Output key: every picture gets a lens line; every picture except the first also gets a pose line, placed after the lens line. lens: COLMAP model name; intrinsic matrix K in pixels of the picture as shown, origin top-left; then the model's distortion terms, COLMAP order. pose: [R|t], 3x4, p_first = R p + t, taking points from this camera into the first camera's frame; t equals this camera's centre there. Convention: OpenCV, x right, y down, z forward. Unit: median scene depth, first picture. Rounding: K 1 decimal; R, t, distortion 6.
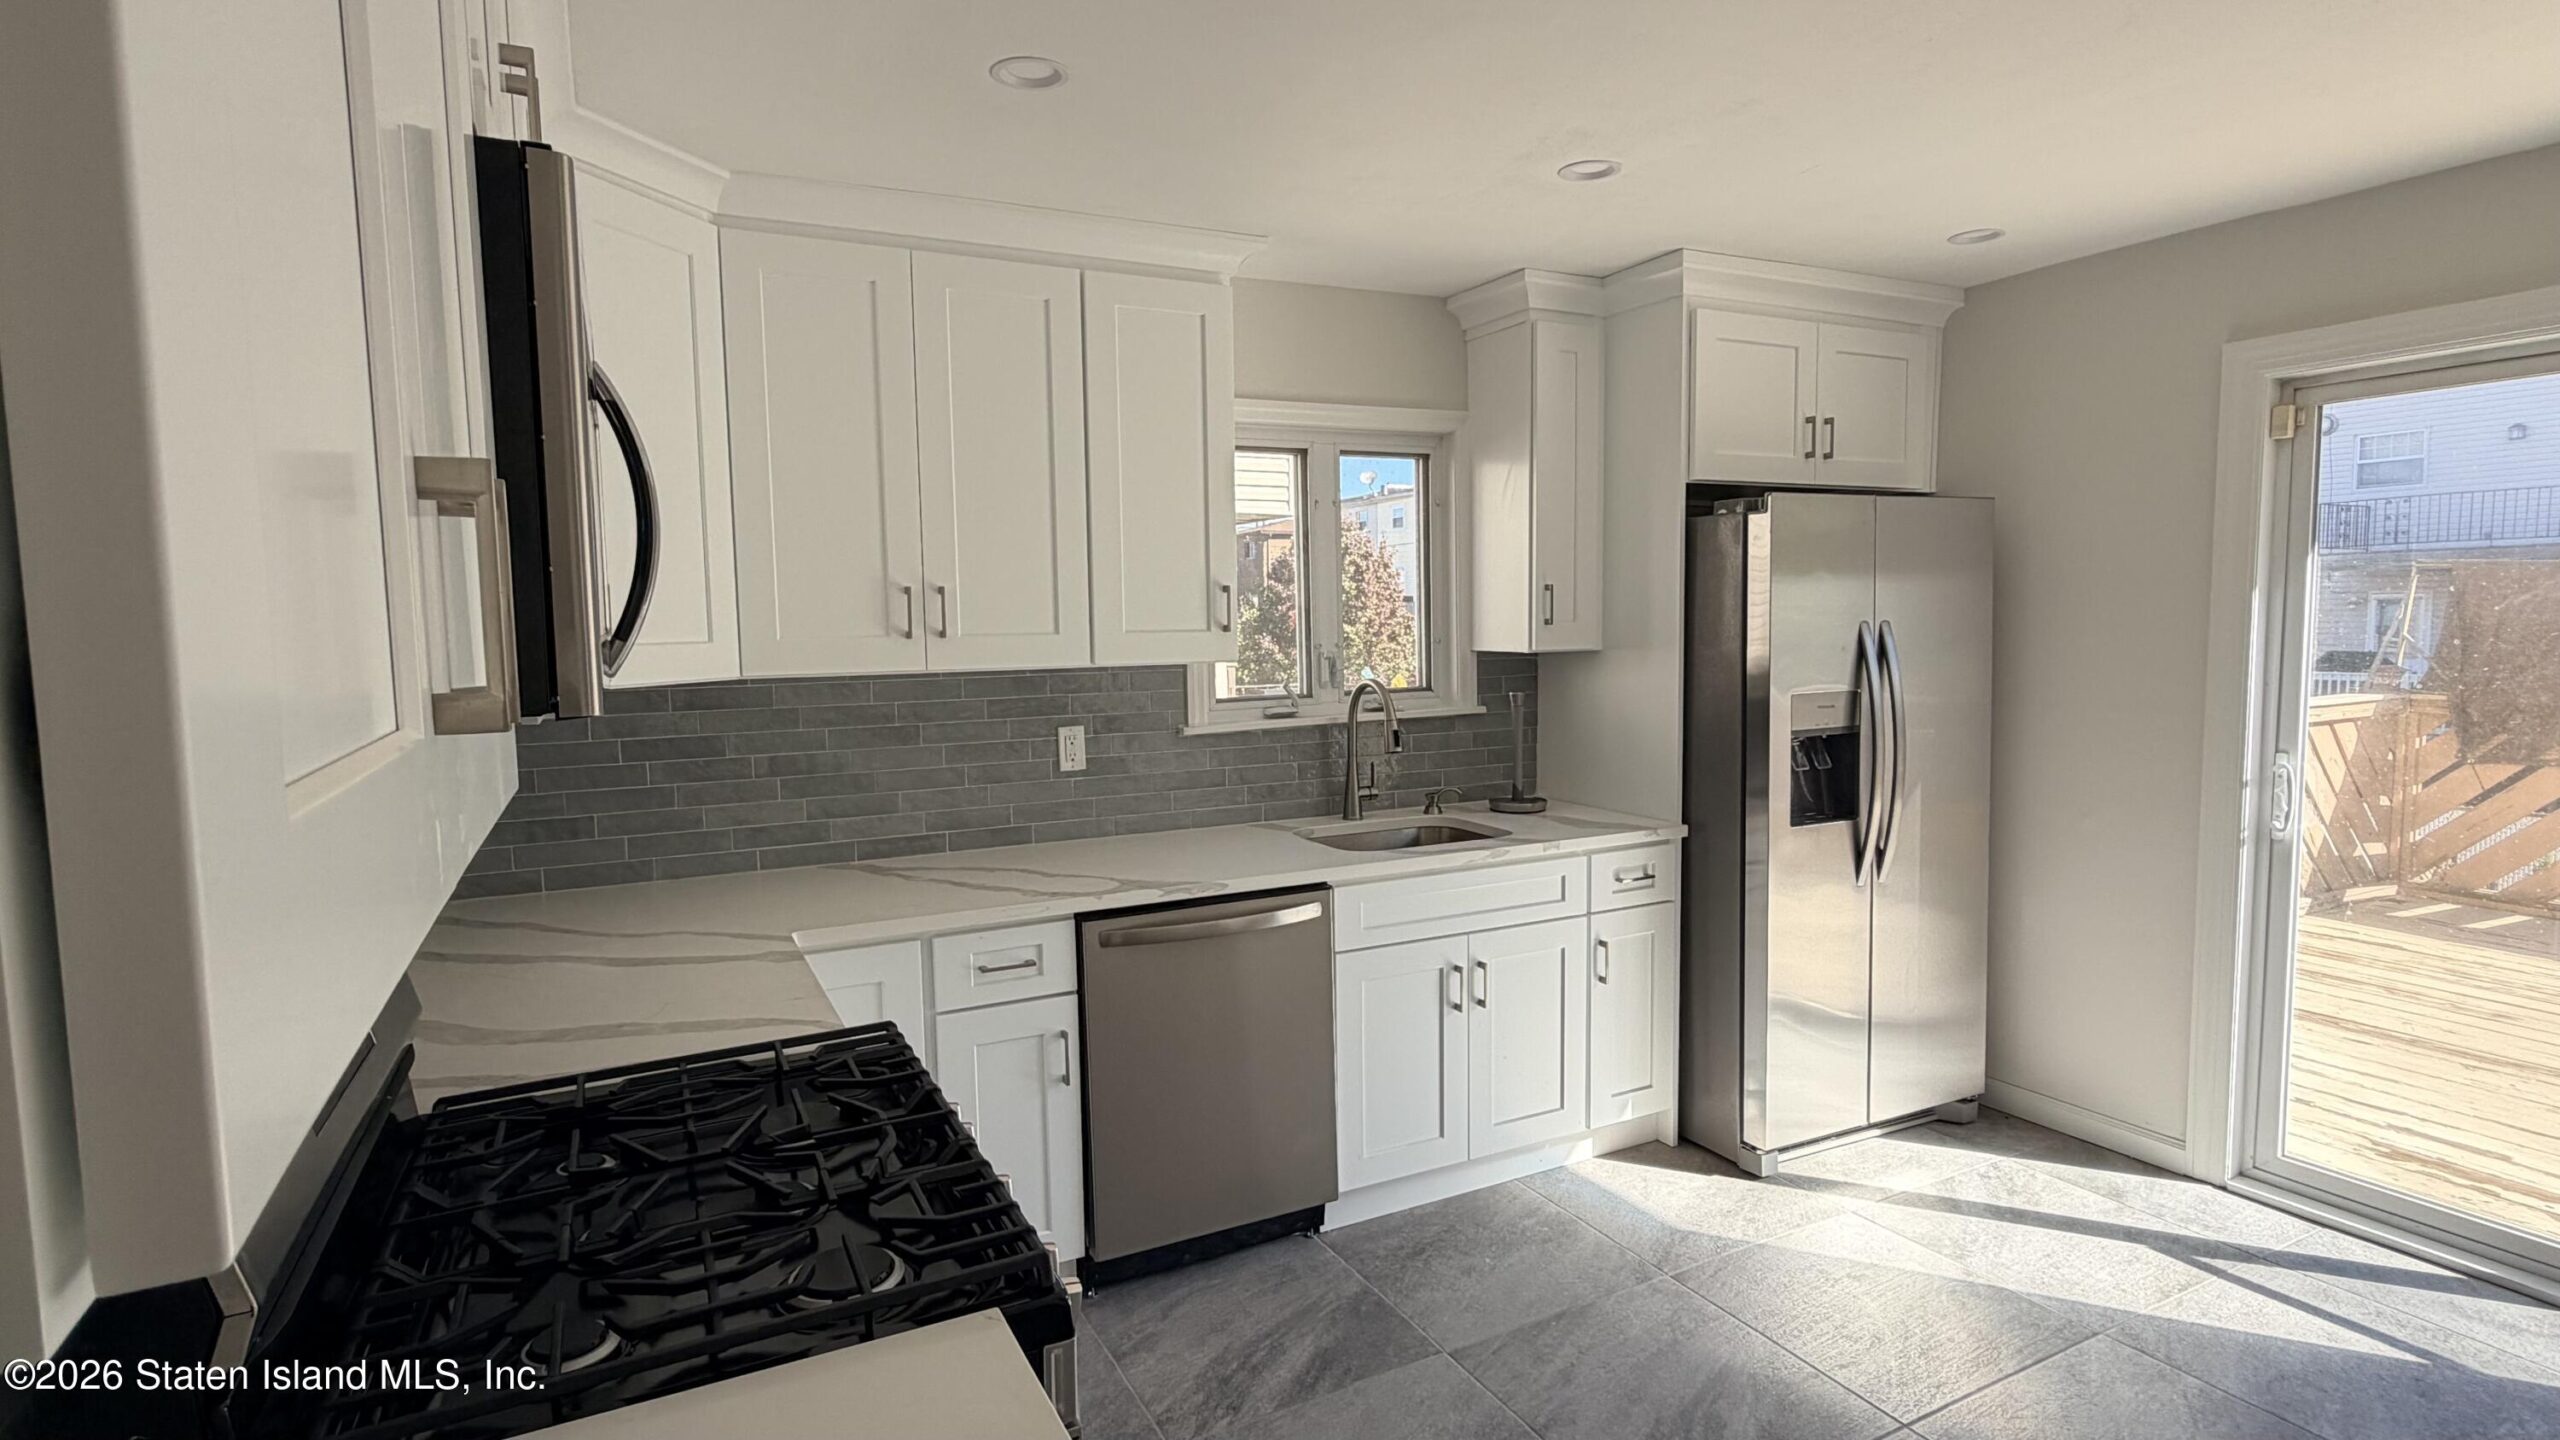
lens RADIAL K [[1286.2, 0, 1280.0], [0, 1286.2, 720.0], [0, 0, 1]] dist [-0.002512, 0.000596]
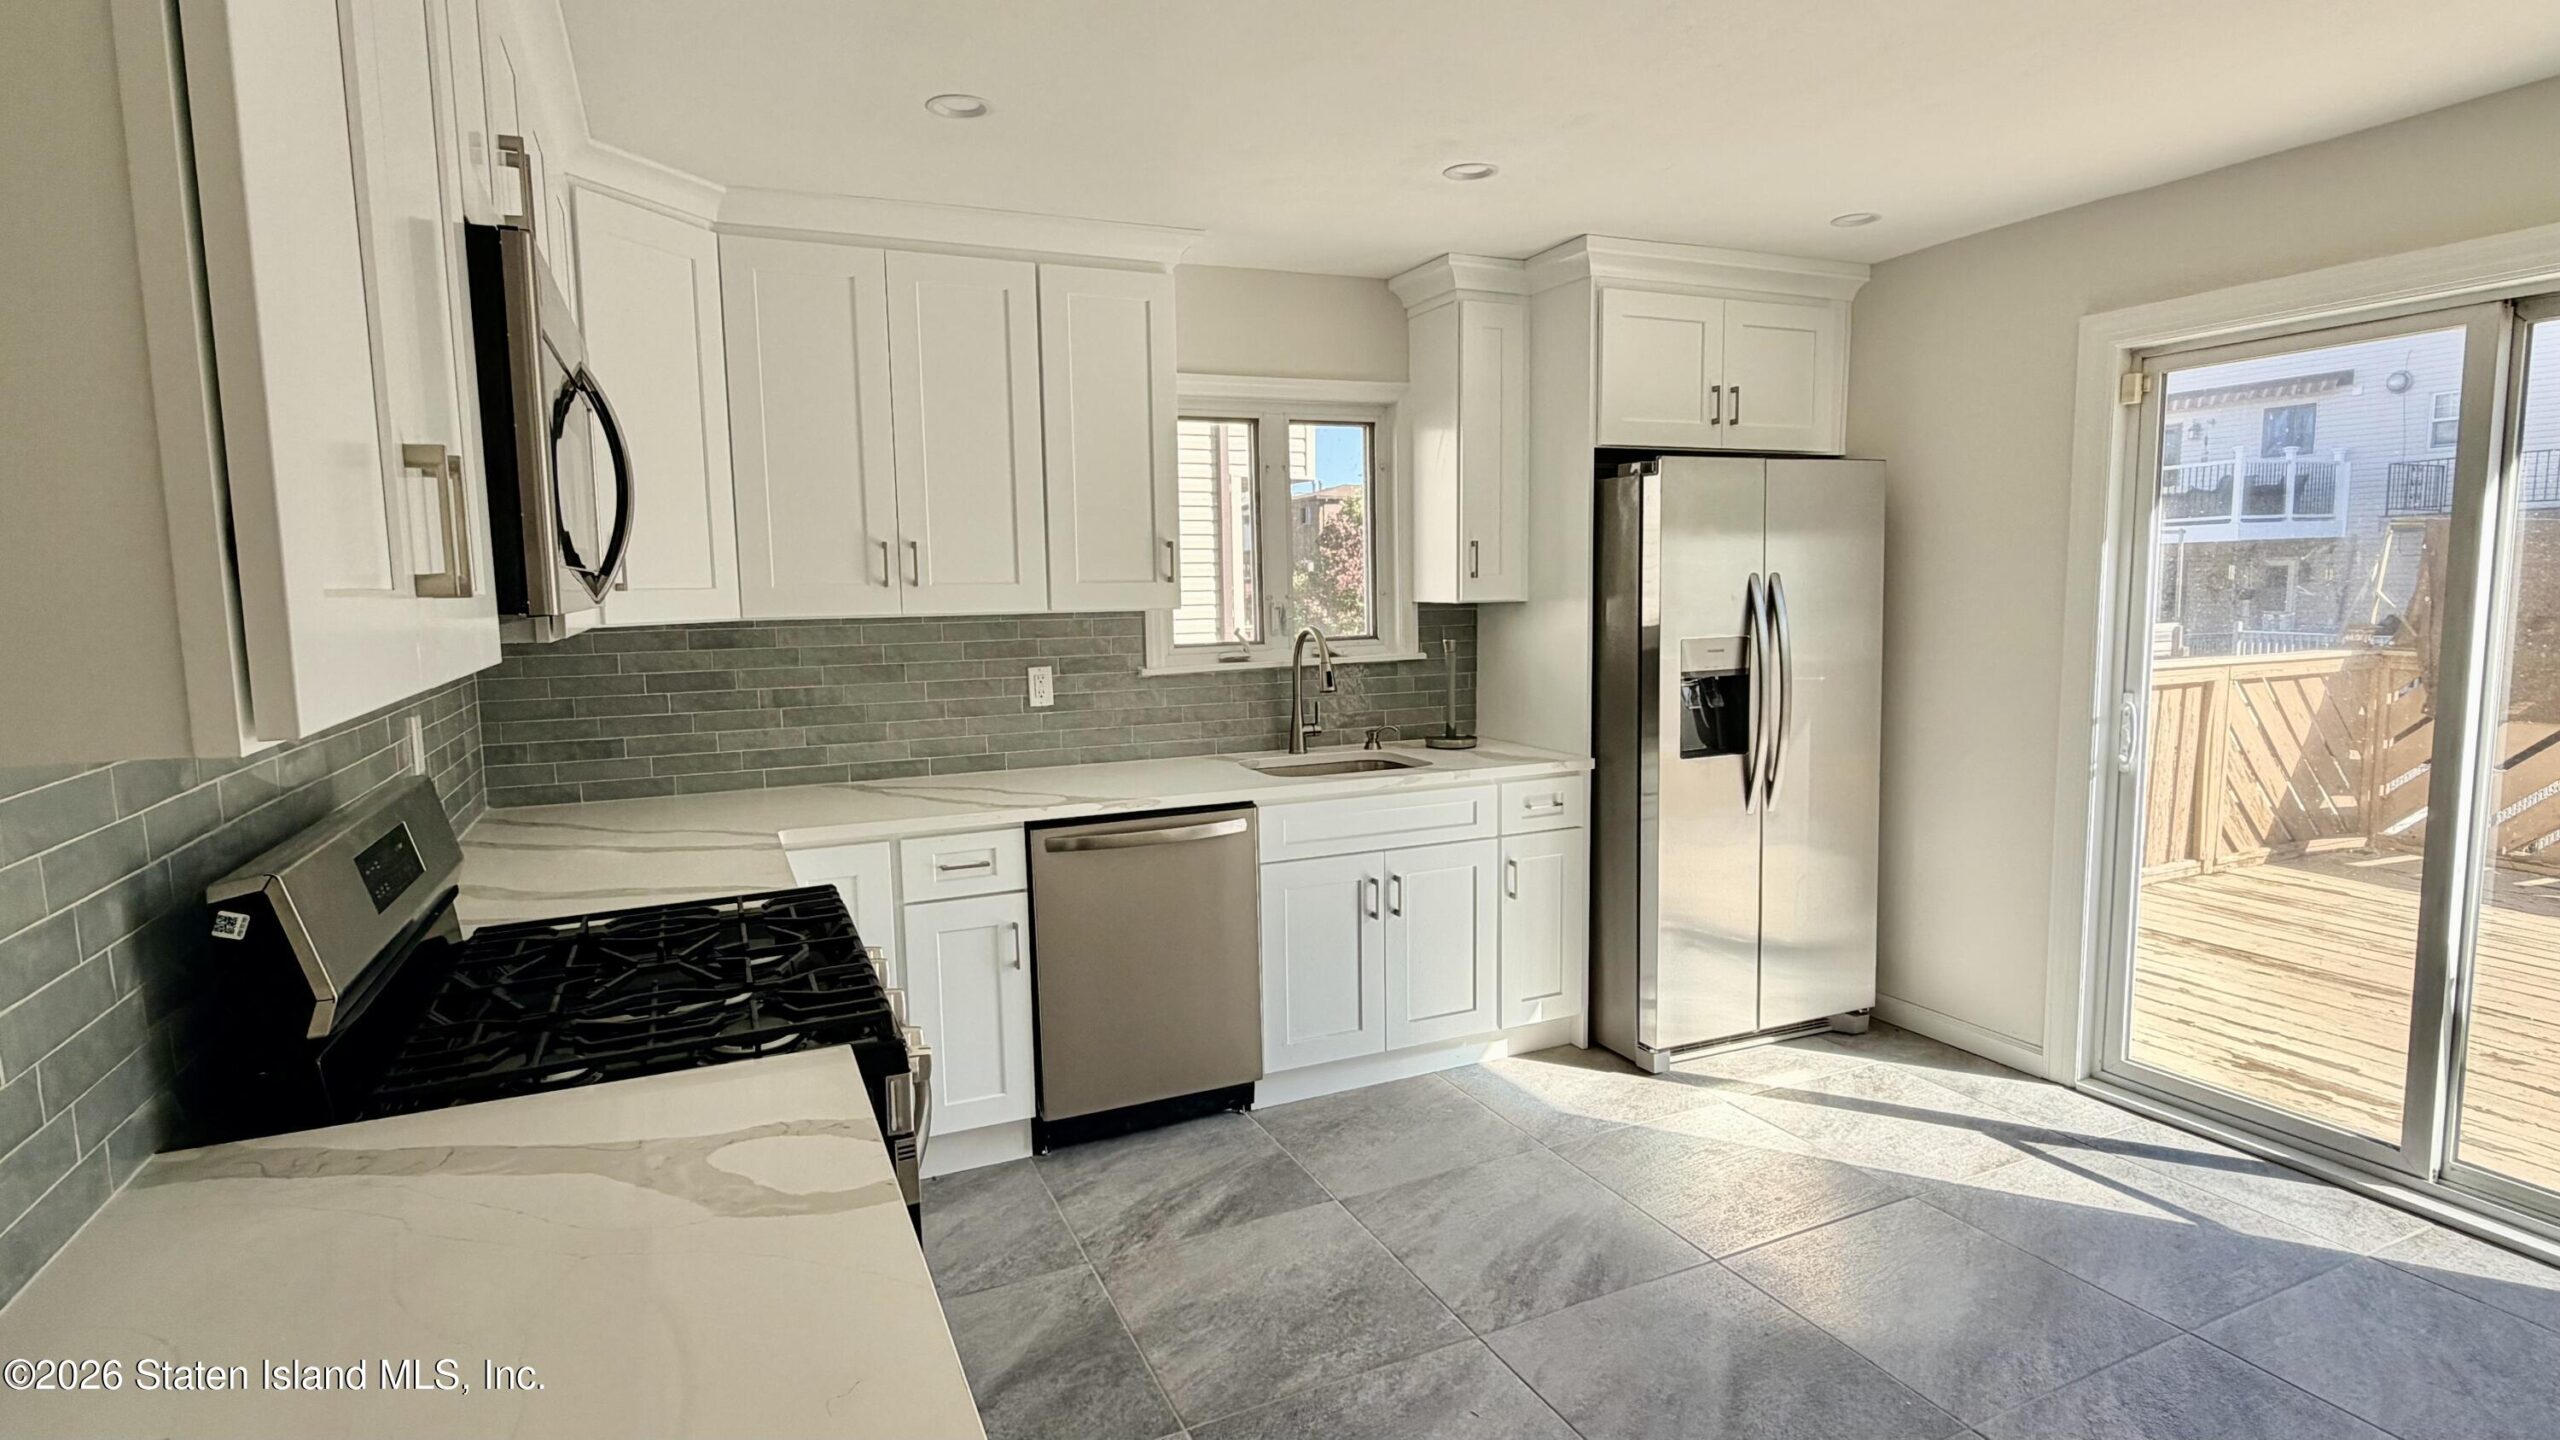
lens RADIAL K [[1286.2, 0, 1280.0], [0, 1286.2, 720.0], [0, 0, 1]] dist [-0.002512, 0.000596]
pose [[0.998762, 0.004684, -0.049528, 0.109214], [-0.003389, 0.999651, 0.026193, 0.022095], [0.049633, -0.025992, 0.998429, -0.126437]]
